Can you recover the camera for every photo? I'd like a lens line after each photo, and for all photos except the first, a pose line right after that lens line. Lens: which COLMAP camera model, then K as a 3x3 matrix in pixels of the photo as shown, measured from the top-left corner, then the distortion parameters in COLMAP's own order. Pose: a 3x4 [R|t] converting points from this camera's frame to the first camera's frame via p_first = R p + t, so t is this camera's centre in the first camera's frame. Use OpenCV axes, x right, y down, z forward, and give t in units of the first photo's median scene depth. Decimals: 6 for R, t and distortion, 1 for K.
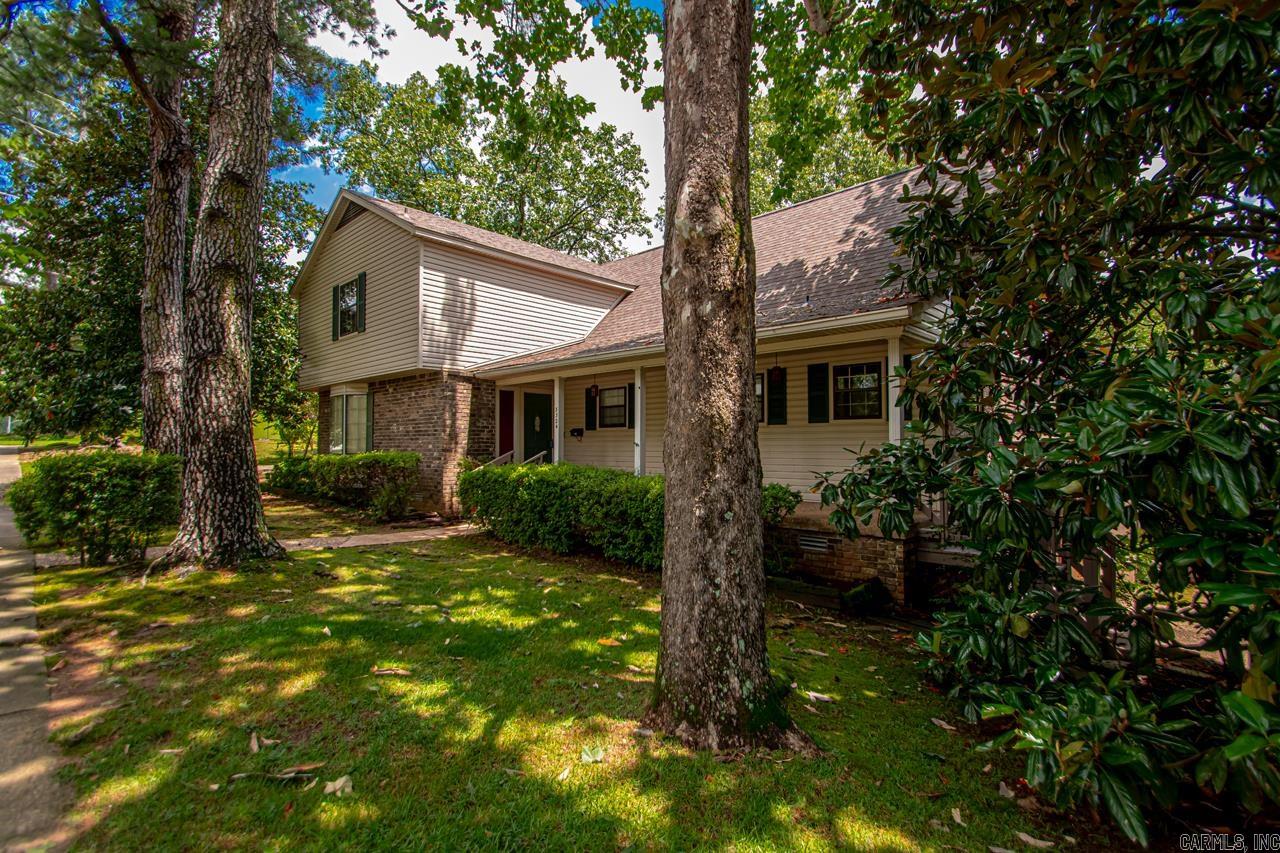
lens RADIAL K [[592.7, 0, 678.8], [0, 592.7, 429.8], [0, 0, 1]] dist [0.012670, 0.000145]
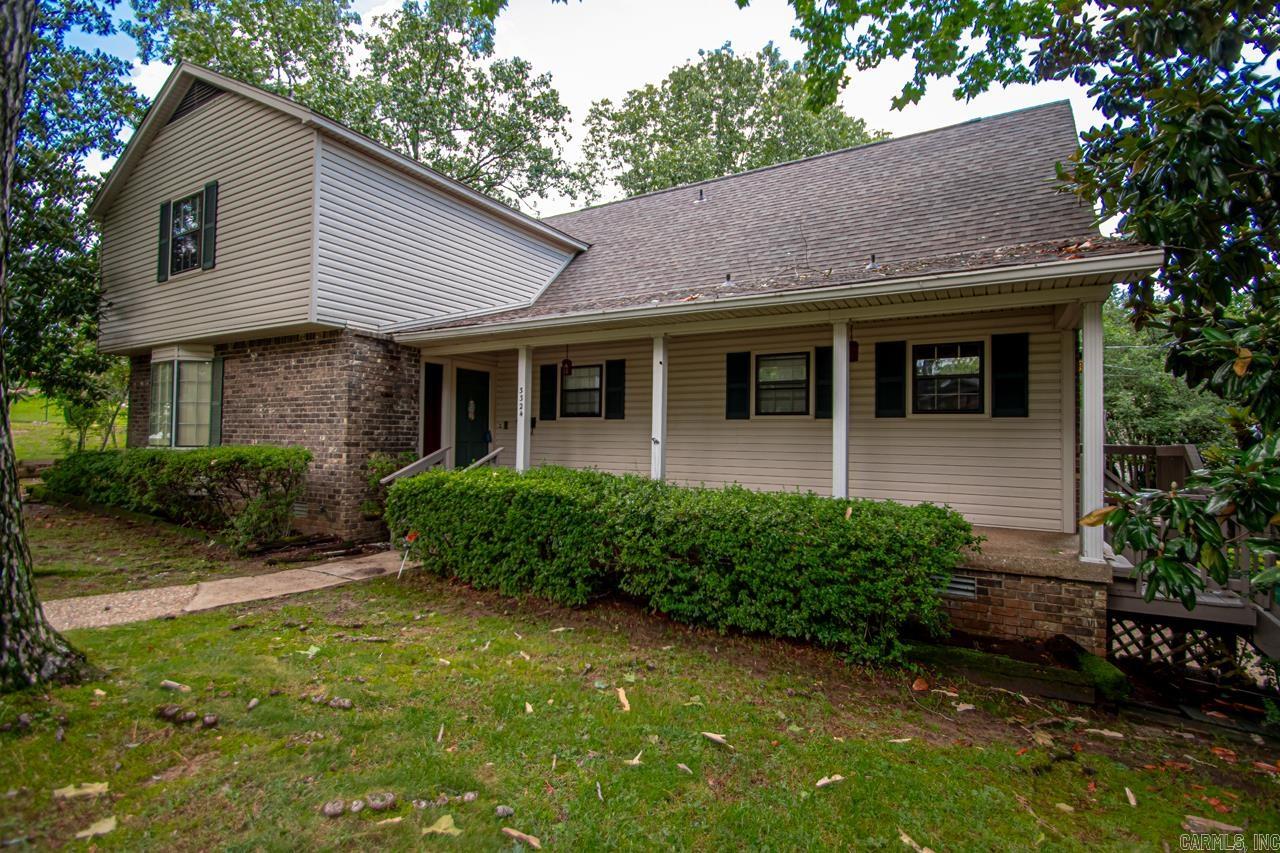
lens RADIAL K [[590.2, 0, 657.7], [0, 590.2, 425.8], [0, 0, 1]] dist [0.026066, -0.022712]
pose [[0.979123, 0.020384, 0.202243, -0.160854], [-0.021390, 0.999767, 0.002786, 0.002935], [-0.202140, -0.007054, 0.979331, 0.223010]]
